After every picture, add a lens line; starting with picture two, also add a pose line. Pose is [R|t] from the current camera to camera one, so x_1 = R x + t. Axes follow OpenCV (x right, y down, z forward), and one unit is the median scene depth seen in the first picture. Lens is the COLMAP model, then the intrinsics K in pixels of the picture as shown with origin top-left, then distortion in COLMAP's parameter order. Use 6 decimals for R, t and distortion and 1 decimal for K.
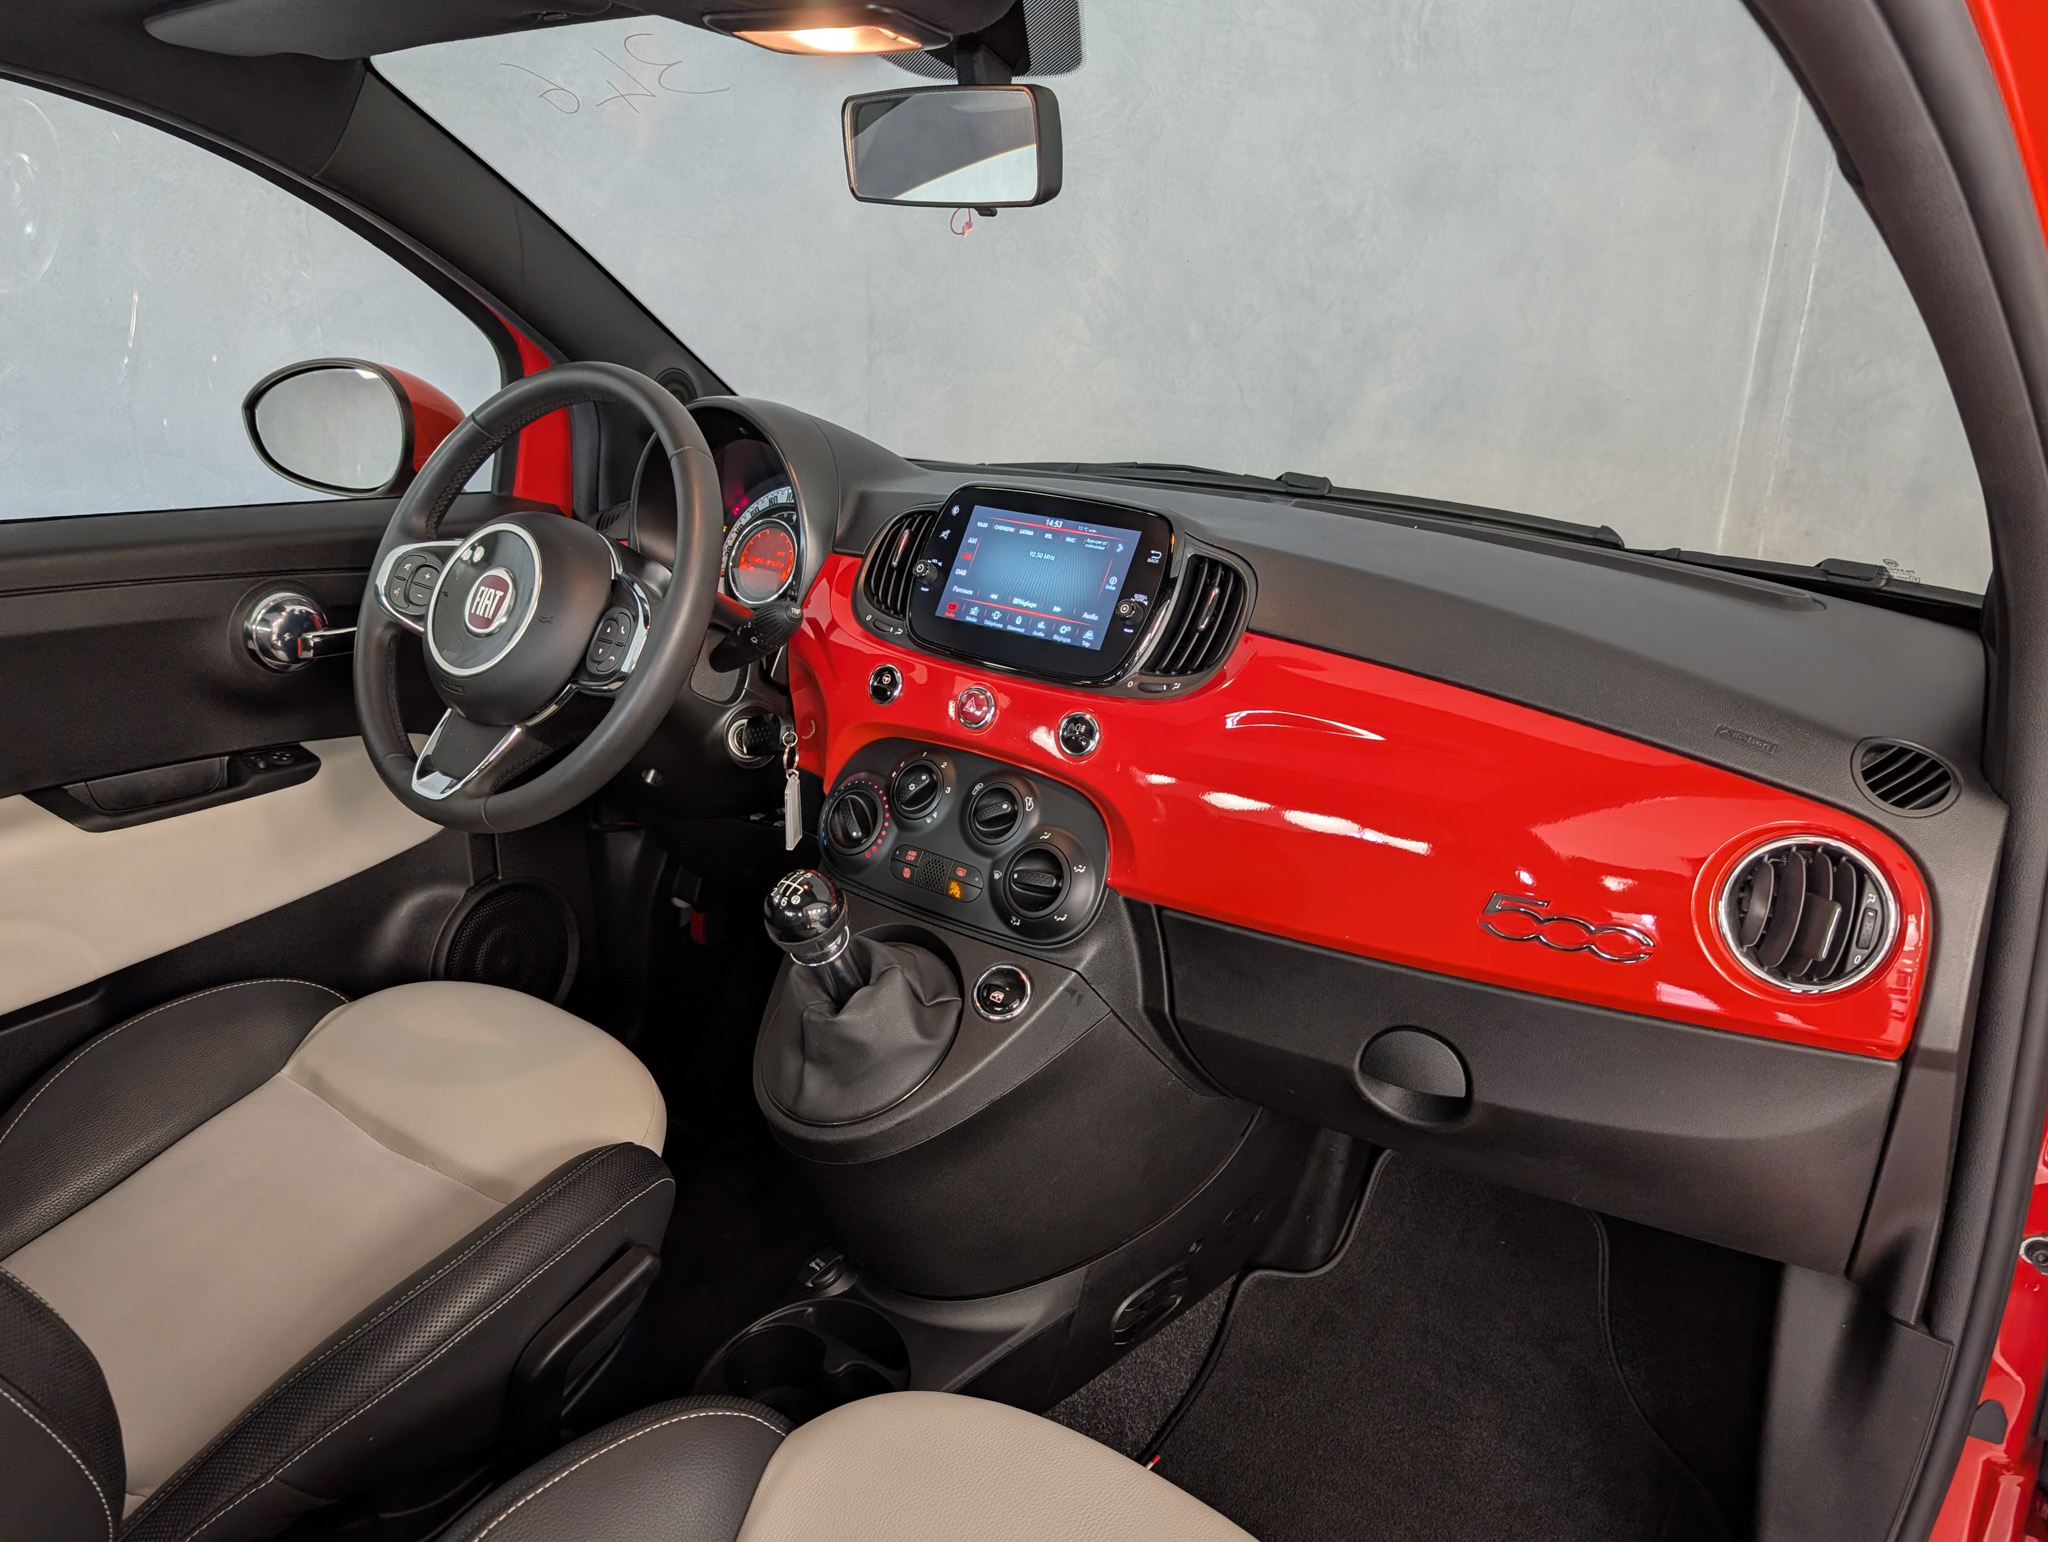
lens RADIAL K [[1491.2, 0, 1023.1], [0, 1491.2, 791.0], [0, 0, 1]] dist [0.008412, -0.000795]
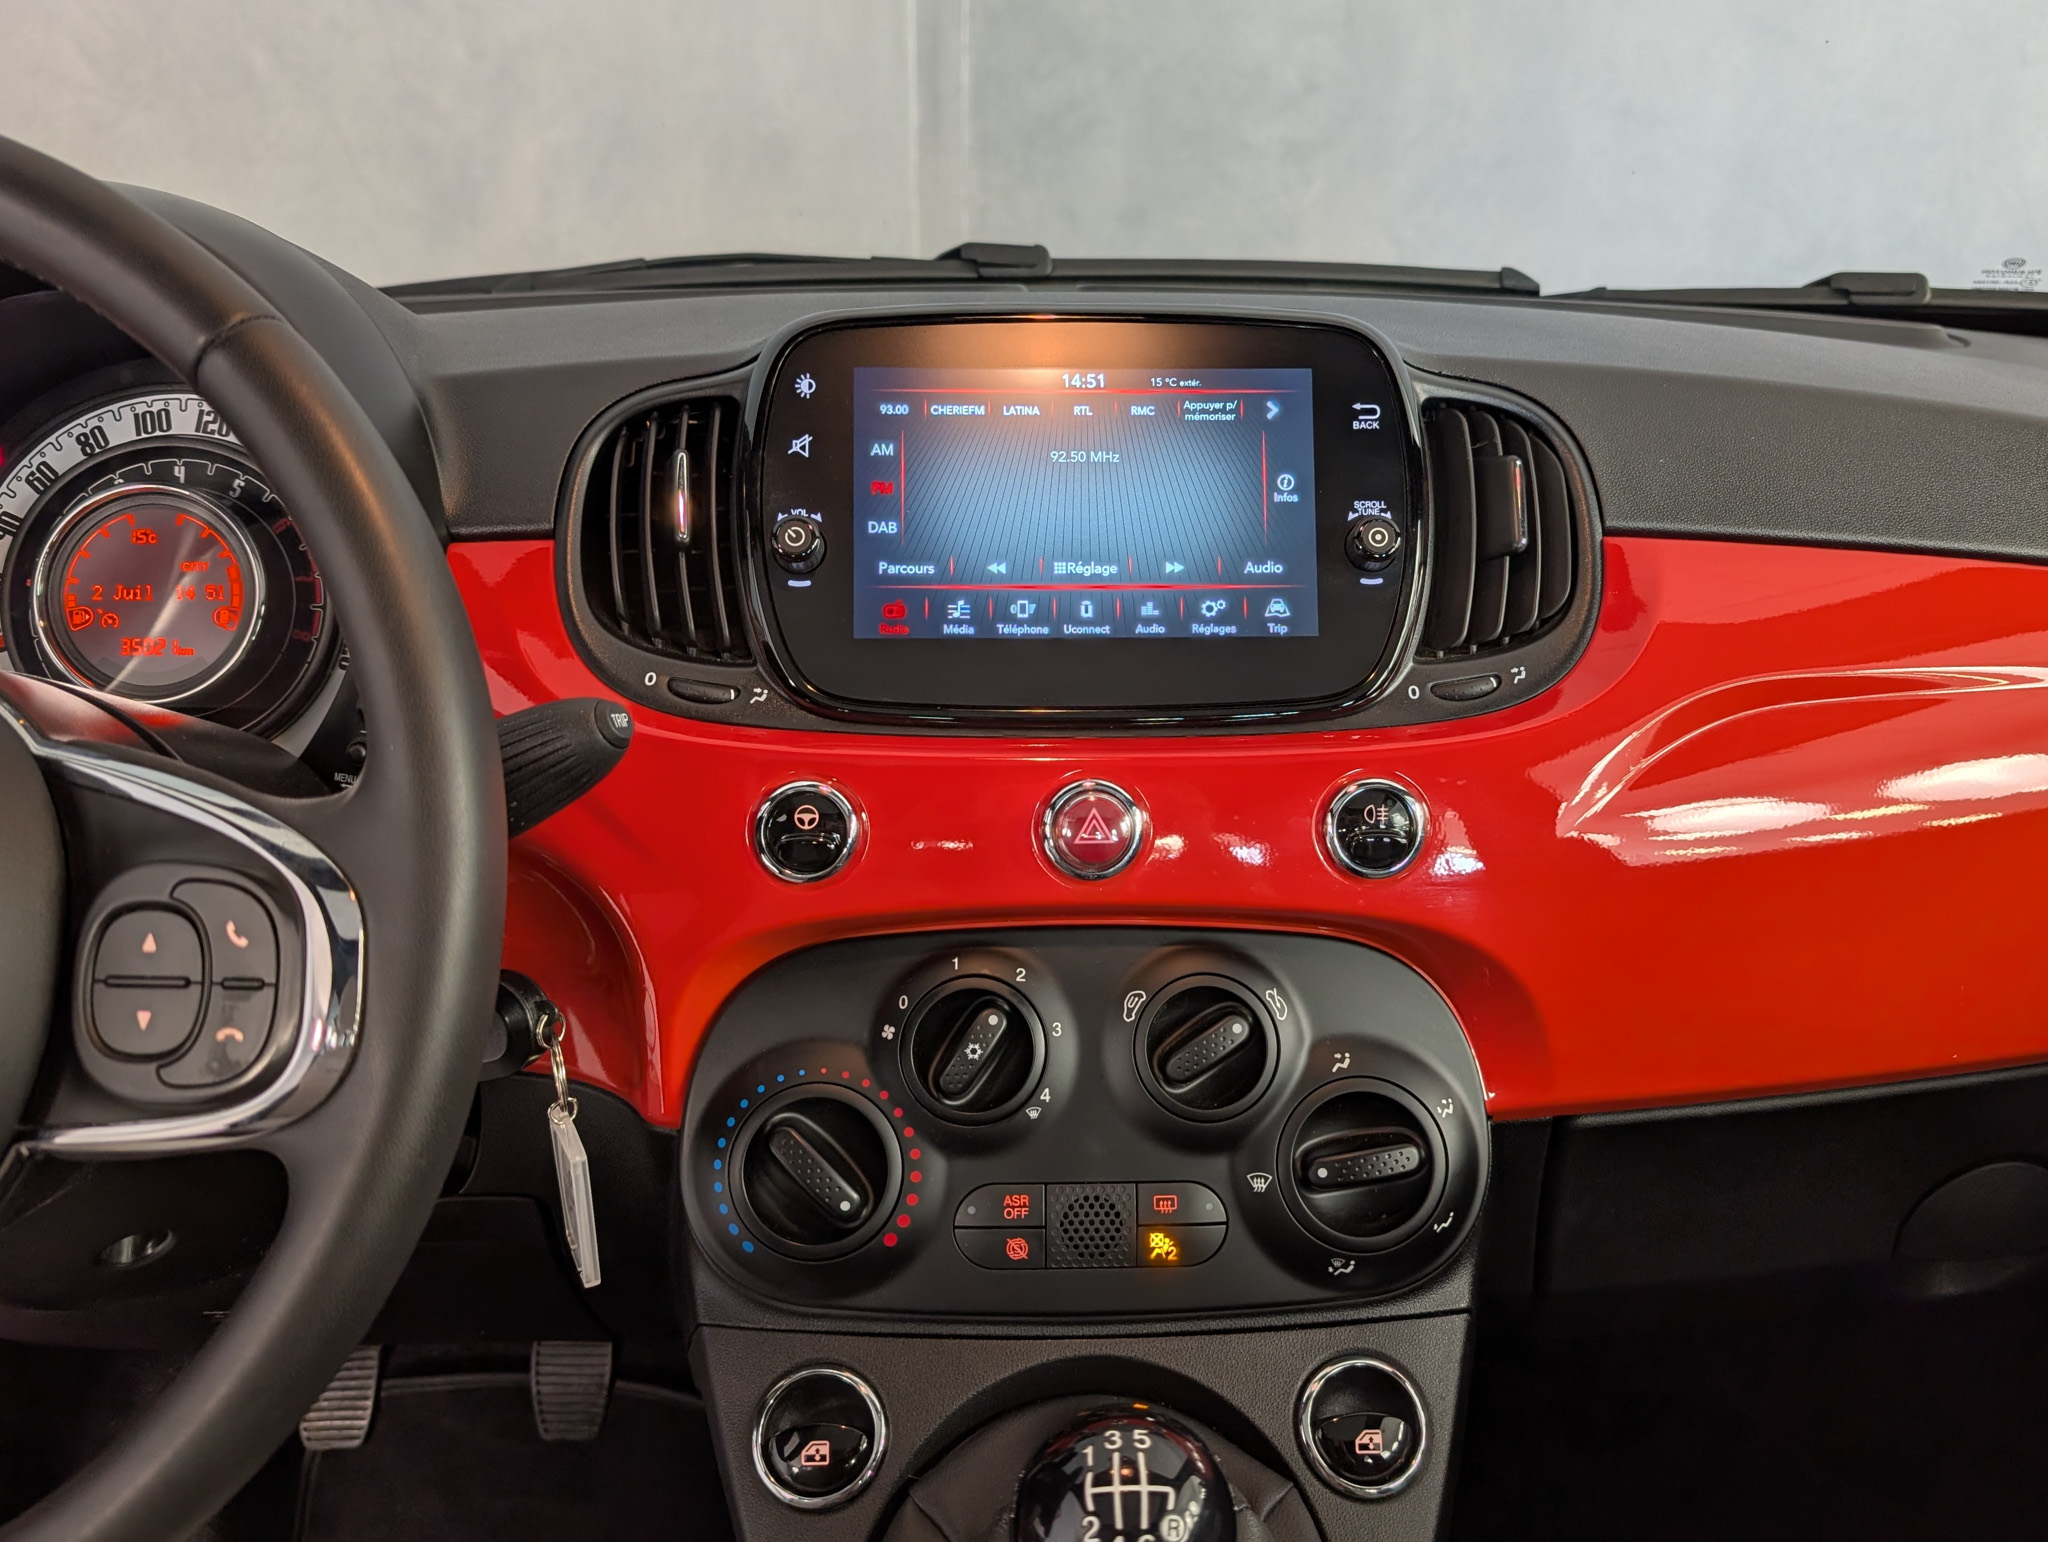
lens RADIAL K [[1763.4, 0, 1059.7], [0, 1763.4, 723.9], [0, 0, 1]] dist [0.034474, -0.083287]
pose [[0.780426, -0.257665, 0.569688, -0.310201], [0.230712, 0.965515, 0.120637, -0.143816], [-0.581126, 0.037286, 0.812959, 0.570089]]
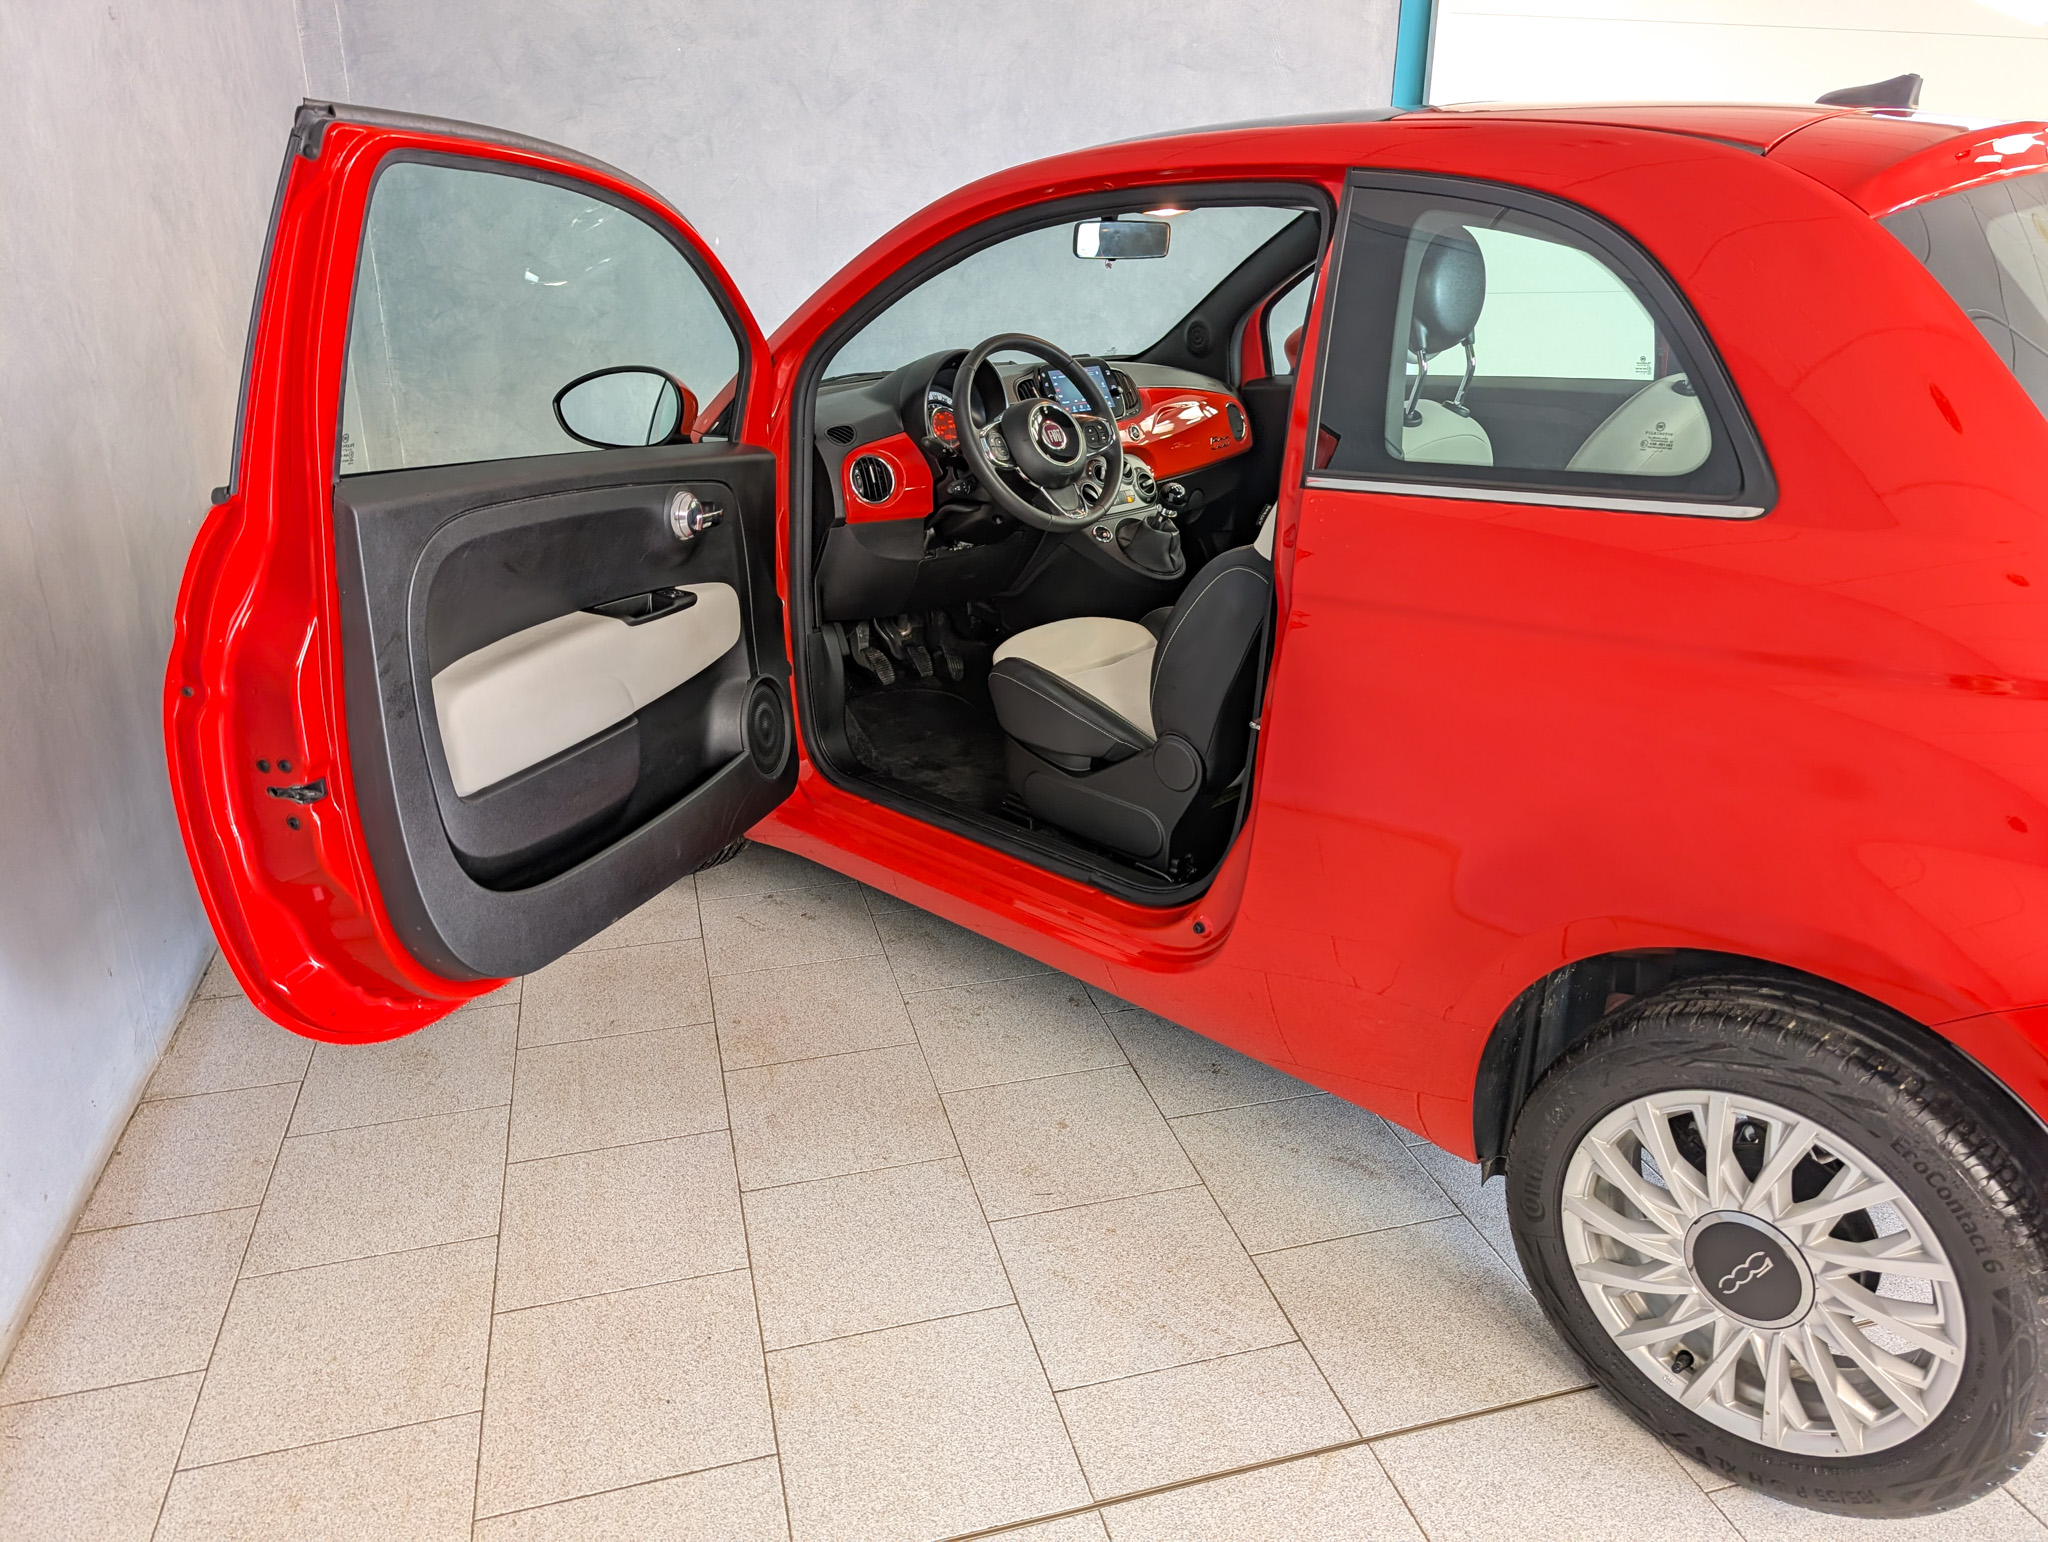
lens RADIAL K [[1473.2, 0, 1024.0], [0, 1473.2, 771.0], [0, 0, 1]] dist [0.028587, 0.000409]
pose [[0.145532, -0.378437, 0.914115, -2.710088], [0.355415, 0.882272, 0.308670, -0.394709], [-0.923310, 0.279968, 0.262901, 0.572810]]
